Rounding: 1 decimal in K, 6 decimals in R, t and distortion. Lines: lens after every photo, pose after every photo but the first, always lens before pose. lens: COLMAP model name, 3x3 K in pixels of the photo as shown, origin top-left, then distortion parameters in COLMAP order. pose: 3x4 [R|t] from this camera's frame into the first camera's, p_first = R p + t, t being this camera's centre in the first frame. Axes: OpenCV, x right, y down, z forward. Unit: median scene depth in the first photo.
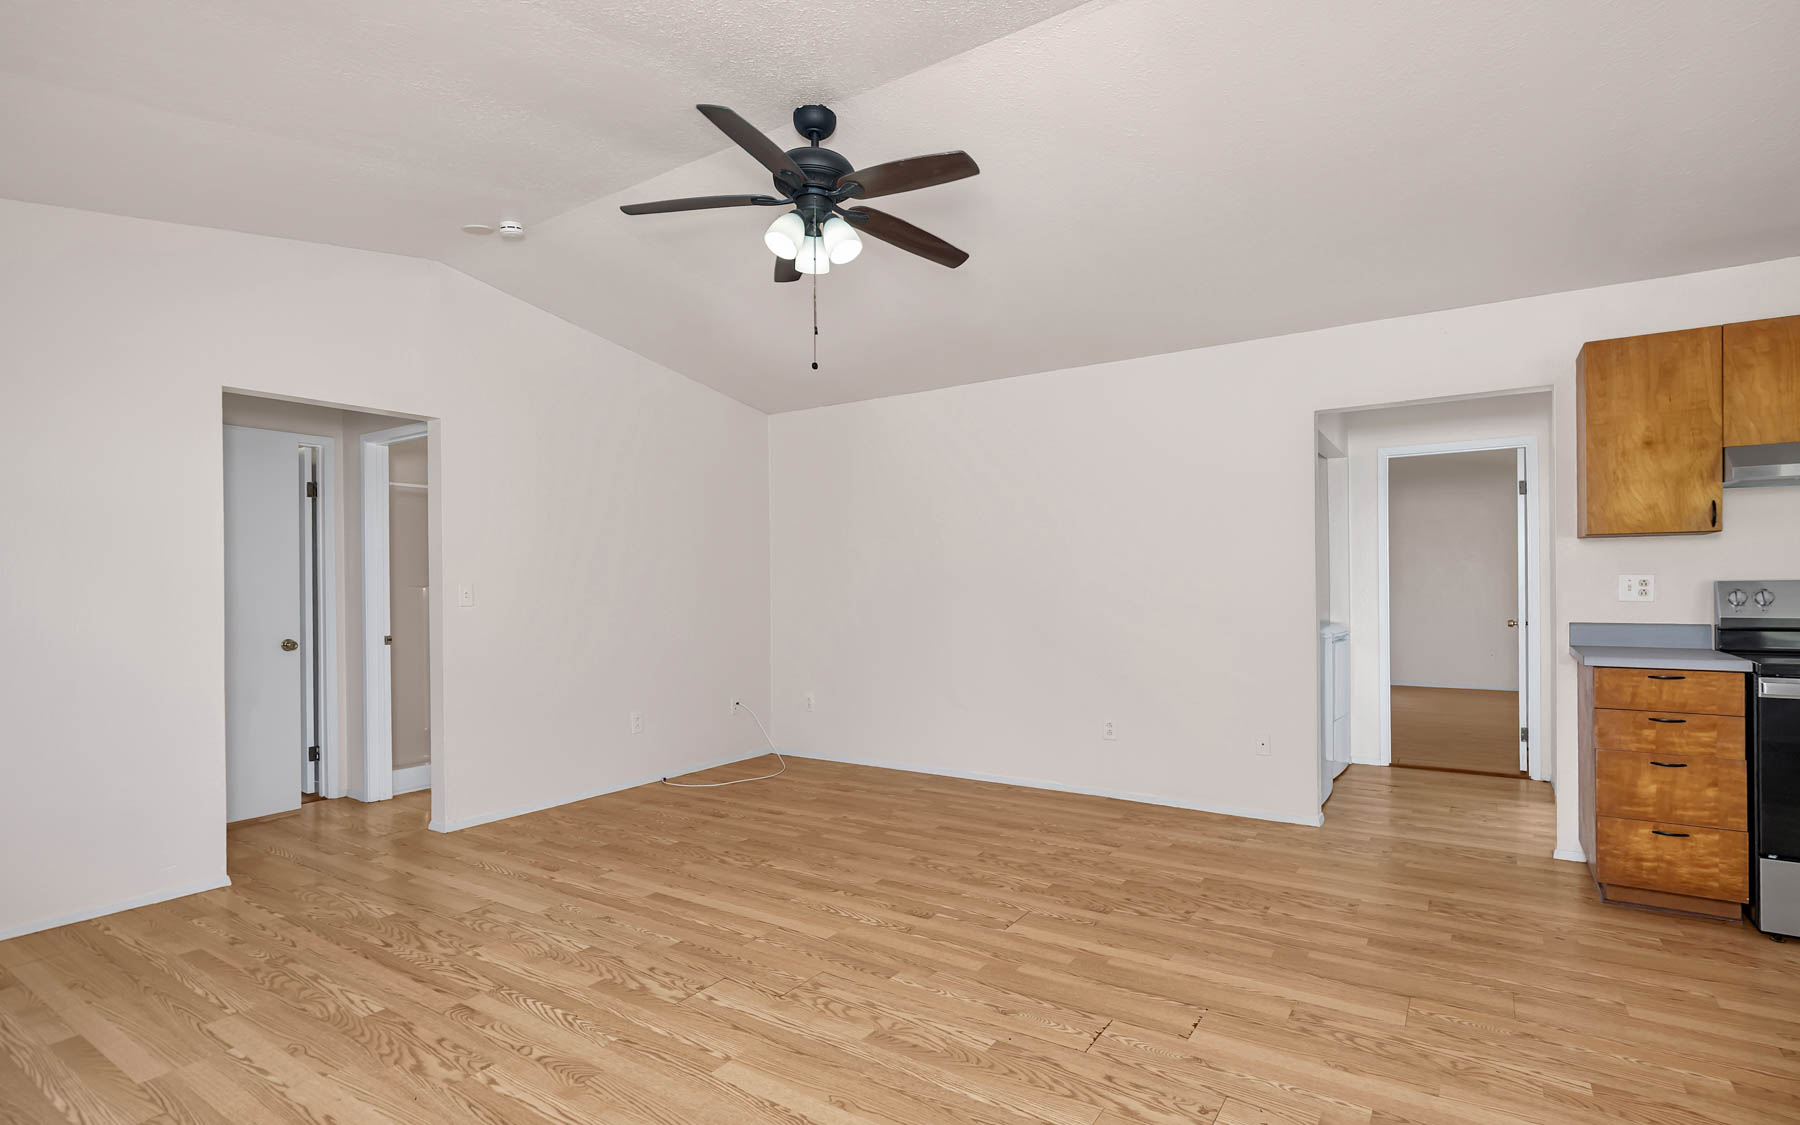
lens RADIAL K [[851.9, 0, 920.6], [0, 851.9, 586.6], [0, 0, 1]] dist [0.010347, -0.005297]
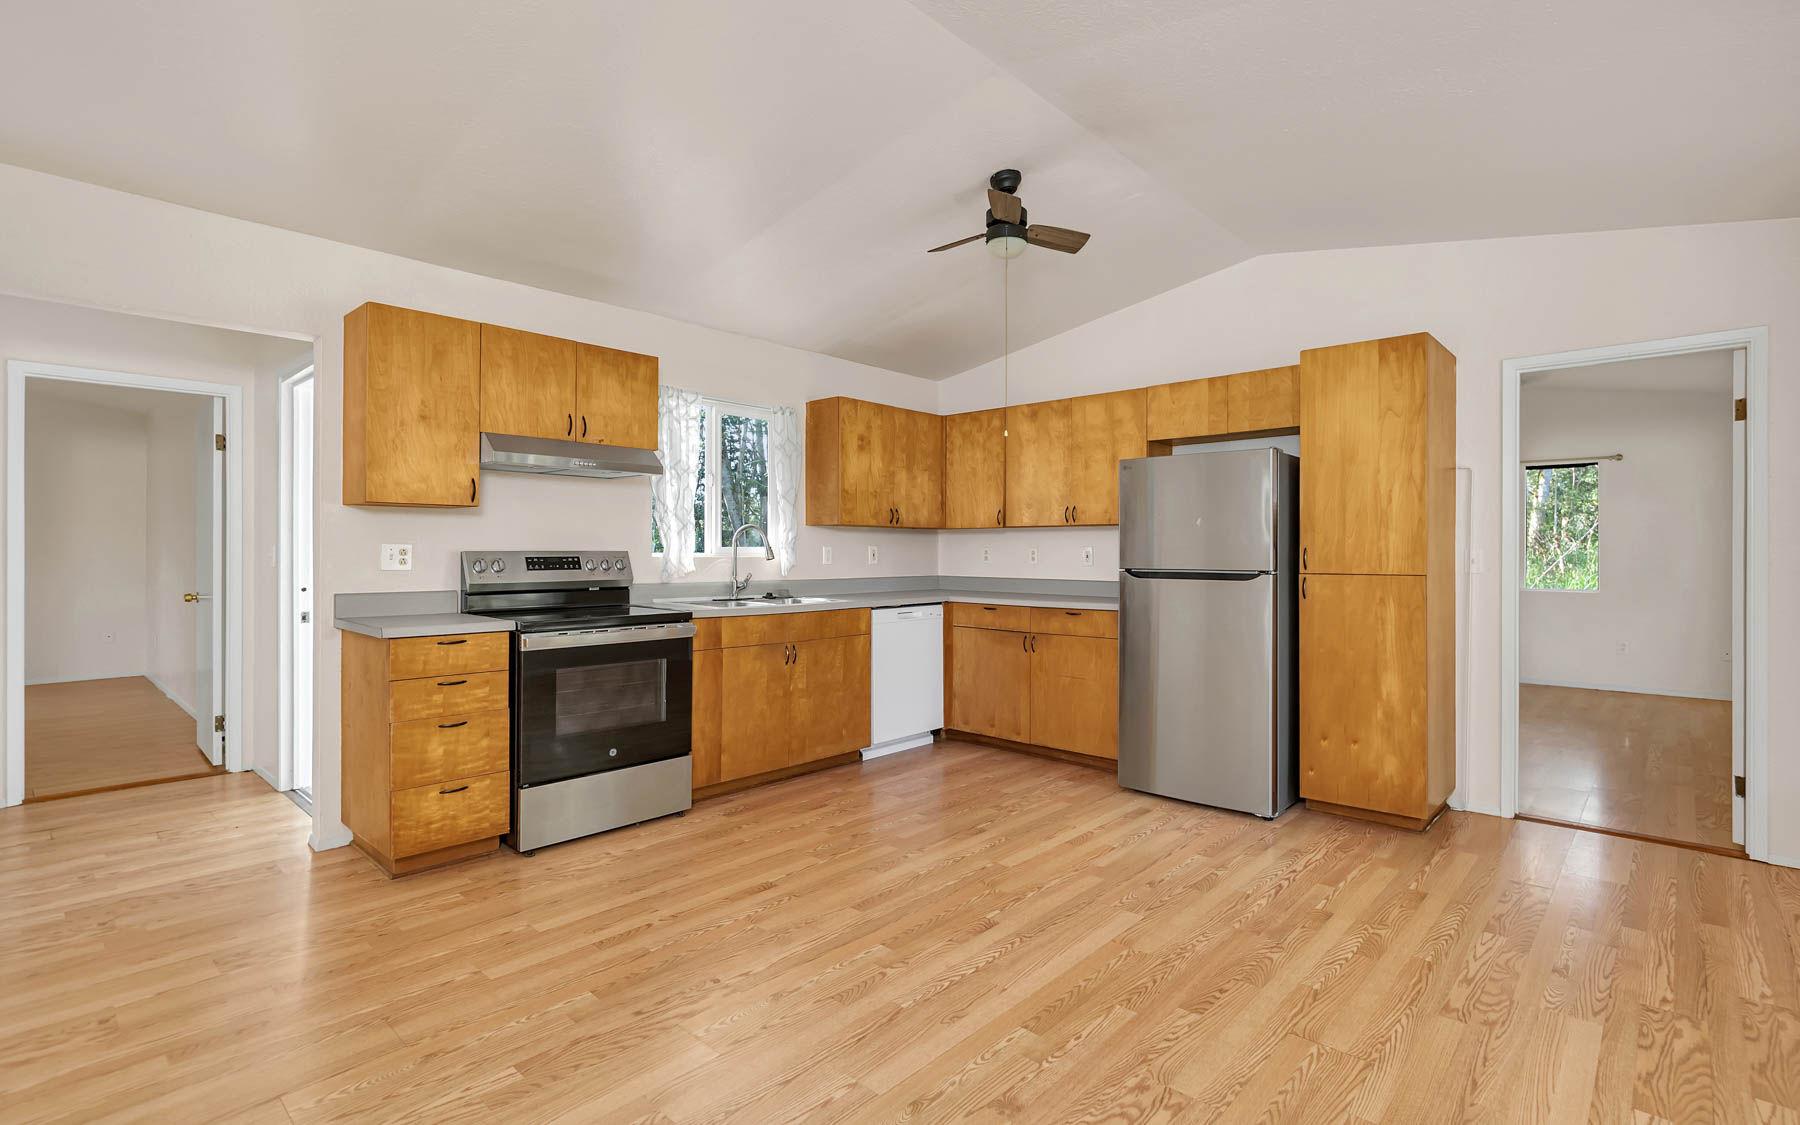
lens RADIAL K [[851.9, 0, 928.0], [0, 851.9, 549.4], [0, 0, 1]] dist [0.010347, -0.005297]
pose [[0.149807, 0.006251, 0.988695, -0.079960], [-0.008518, 0.999951, -0.005031, -0.008269], [-0.988679, -0.007668, 0.149853, 0.253464]]
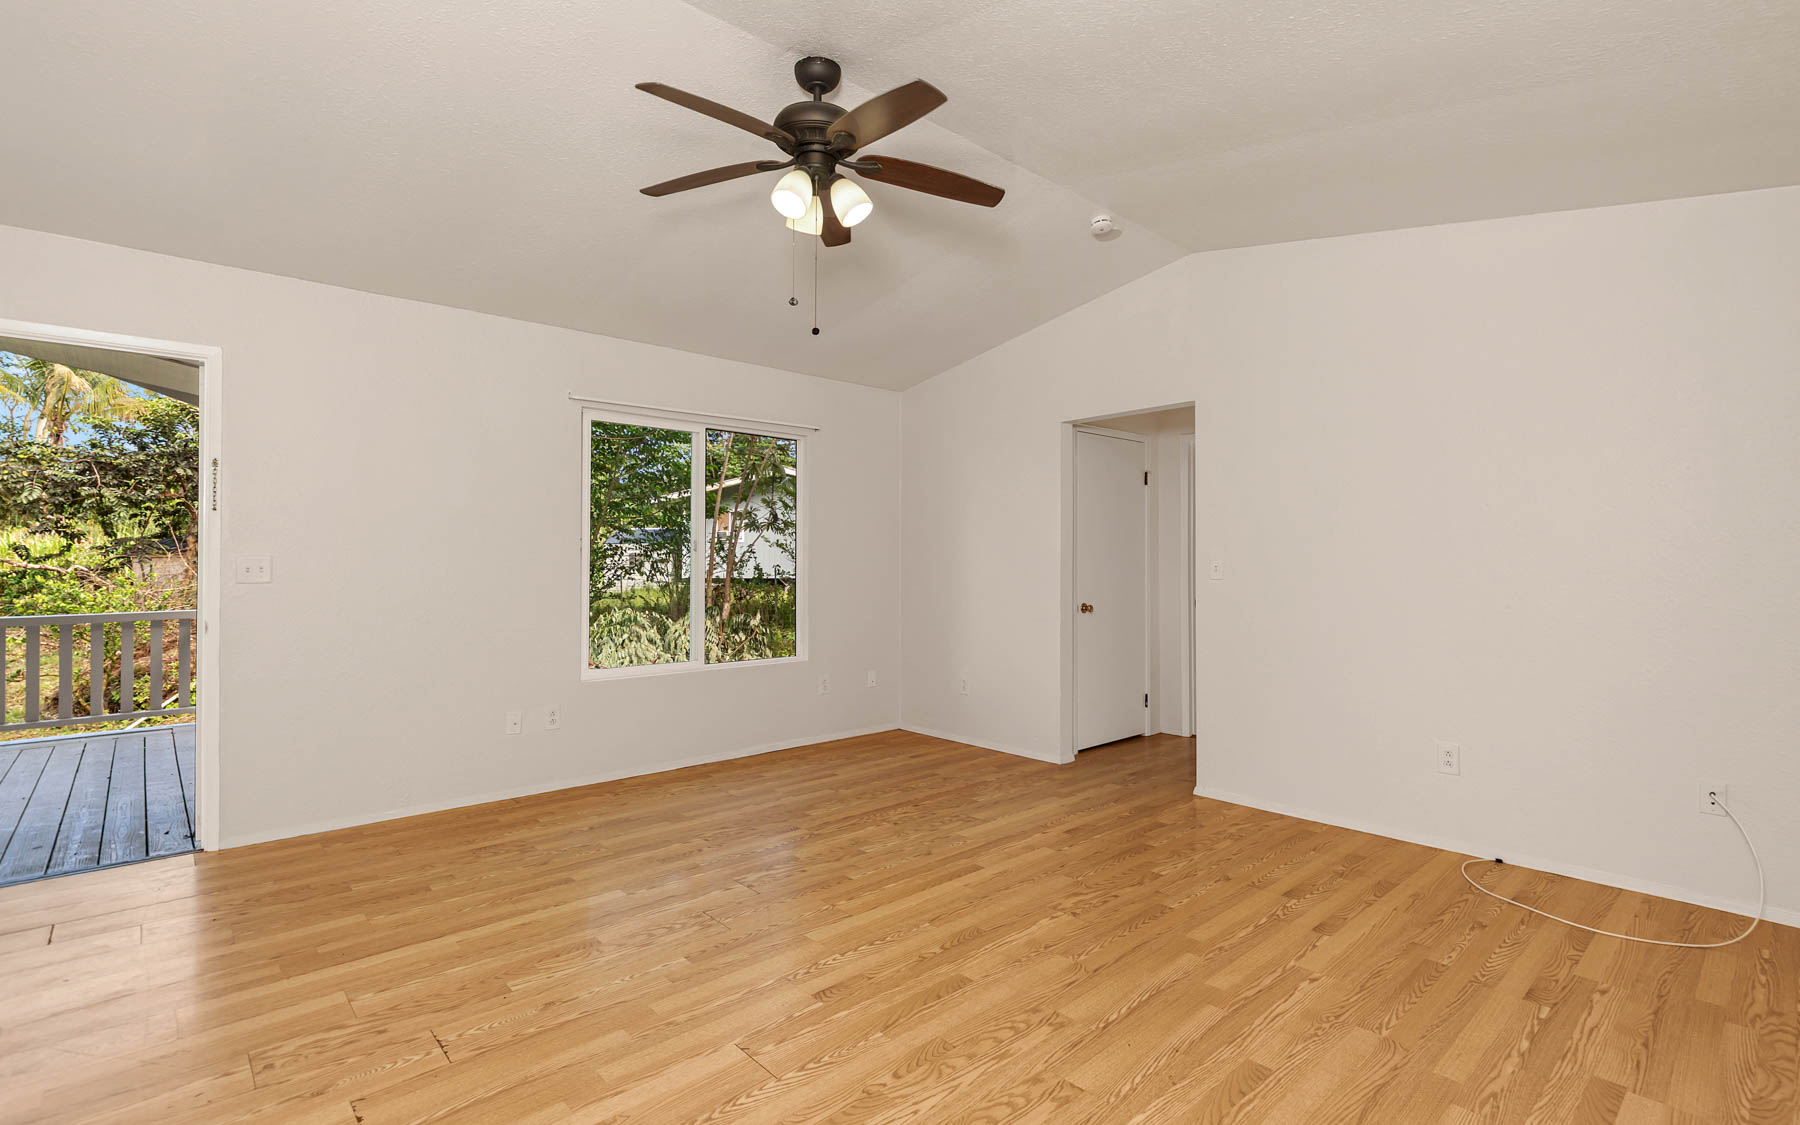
lens RADIAL K [[851.9, 0, 953.3], [0, 851.9, 562.6], [0, 0, 1]] dist [0.010347, -0.005297]
pose [[-0.231268, 0.009379, -0.972845, 0.709579], [0.006349, 0.999947, 0.008131, -0.010197], [0.972869, -0.004296, -0.231315, 1.265205]]
